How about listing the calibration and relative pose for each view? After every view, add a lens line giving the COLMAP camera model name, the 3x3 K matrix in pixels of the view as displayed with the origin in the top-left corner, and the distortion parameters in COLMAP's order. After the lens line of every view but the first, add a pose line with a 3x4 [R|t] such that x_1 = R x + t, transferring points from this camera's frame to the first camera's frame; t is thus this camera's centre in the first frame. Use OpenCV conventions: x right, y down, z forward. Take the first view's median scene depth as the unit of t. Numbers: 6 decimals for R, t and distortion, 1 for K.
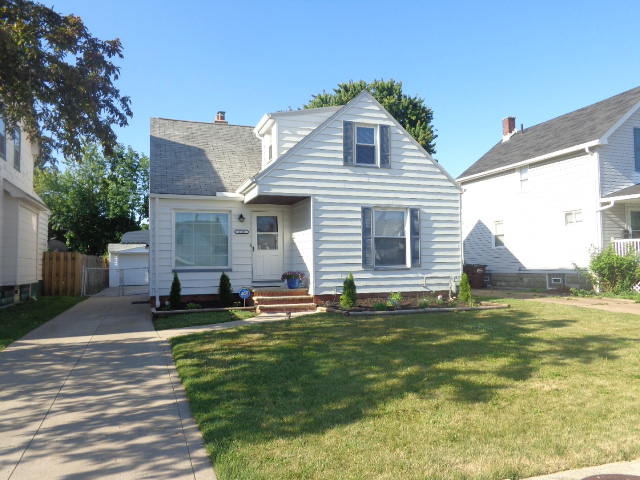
lens RADIAL K [[482.8, 0, 320.0], [0, 482.8, 240.0], [0, 0, 1]] dist [0.000251, 0.007171]
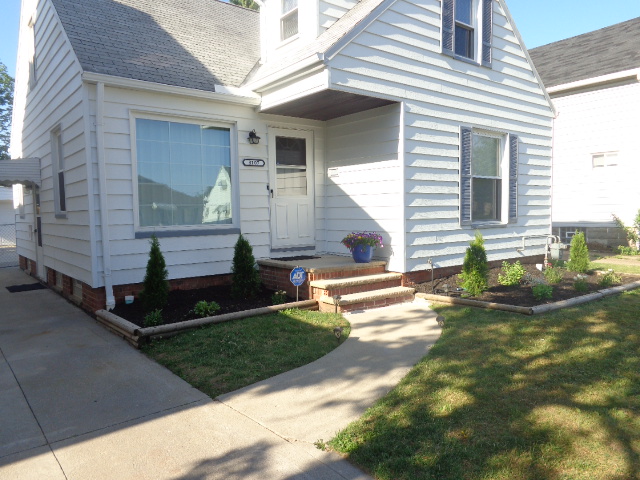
lens RADIAL K [[482.8, 0, 320.0], [0, 482.8, 240.0], [0, 0, 1]] dist [0.000251, 0.007171]
pose [[0.949221, -0.019559, 0.314002, -0.270294], [-0.013978, 0.994458, 0.104201, 0.013096], [-0.314300, -0.103299, 0.943687, 0.440924]]
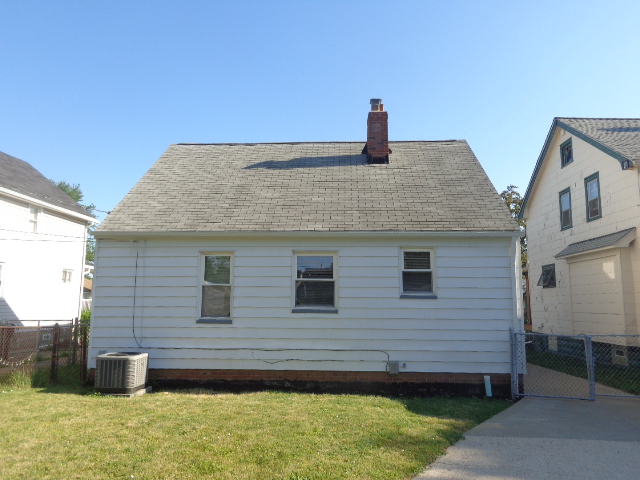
lens RADIAL K [[482.8, 0, 320.0], [0, 482.8, 240.0], [0, 0, 1]] dist [0.000251, 0.007171]
pose [[-0.920216, 0.062593, 0.386374, -0.541201], [-0.011898, 0.982202, -0.187453, 0.090360], [-0.391230, -0.177094, -0.903093, 2.259287]]
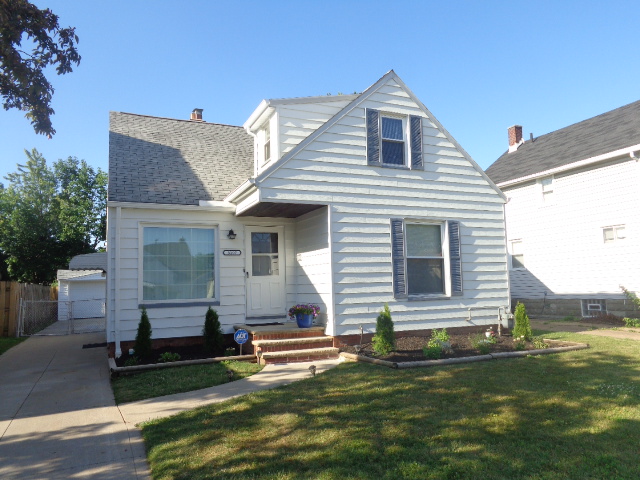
lens RADIAL K [[482.8, 0, 320.0], [0, 482.8, 240.0], [0, 0, 1]] dist [0.000251, 0.007171]
pose [[0.996997, -0.006630, 0.077151, -0.083390], [0.010361, 0.998790, -0.048070, 0.001155], [-0.076739, 0.048725, 0.995860, 0.231174]]
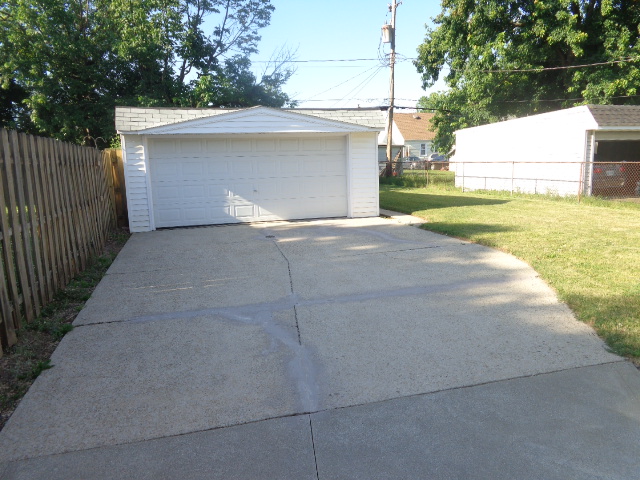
lens RADIAL K [[482.8, 0, 320.0], [0, 482.8, 240.0], [0, 0, 1]] dist [0.000251, 0.007171]
pose [[0.998461, 0.001923, -0.055425, -0.624612], [0.010129, 0.976269, 0.216325, 0.059644], [0.054526, -0.216554, 0.974747, 1.489530]]
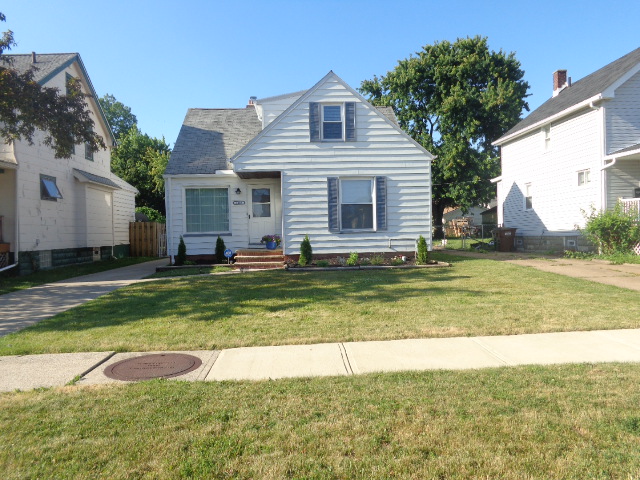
lens RADIAL K [[482.8, 0, 320.0], [0, 482.8, 240.0], [0, 0, 1]] dist [0.000251, 0.007171]
pose [[0.957610, -0.006118, -0.288004, 0.379272], [0.025851, 0.997566, 0.064763, 0.003196], [0.286907, -0.069463, 0.955437, -0.094955]]
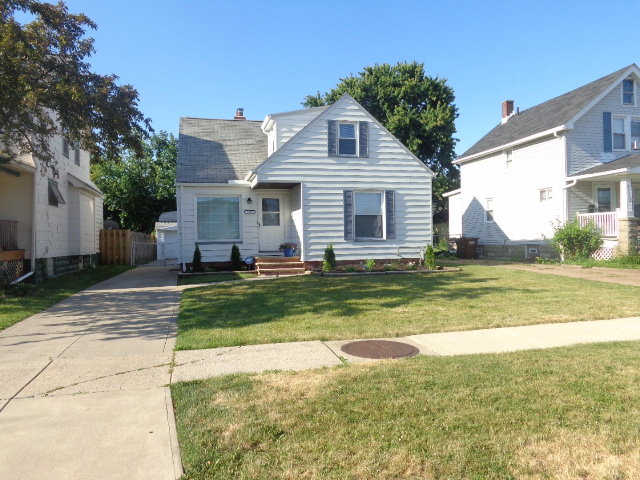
lens RADIAL K [[482.8, 0, 320.0], [0, 482.8, 240.0], [0, 0, 1]] dist [0.000251, 0.007171]
pose [[0.995047, -0.007419, -0.099133, 0.141544], [0.012244, 0.998765, 0.048156, -0.001647], [0.098654, -0.049131, 0.993908, -0.223181]]
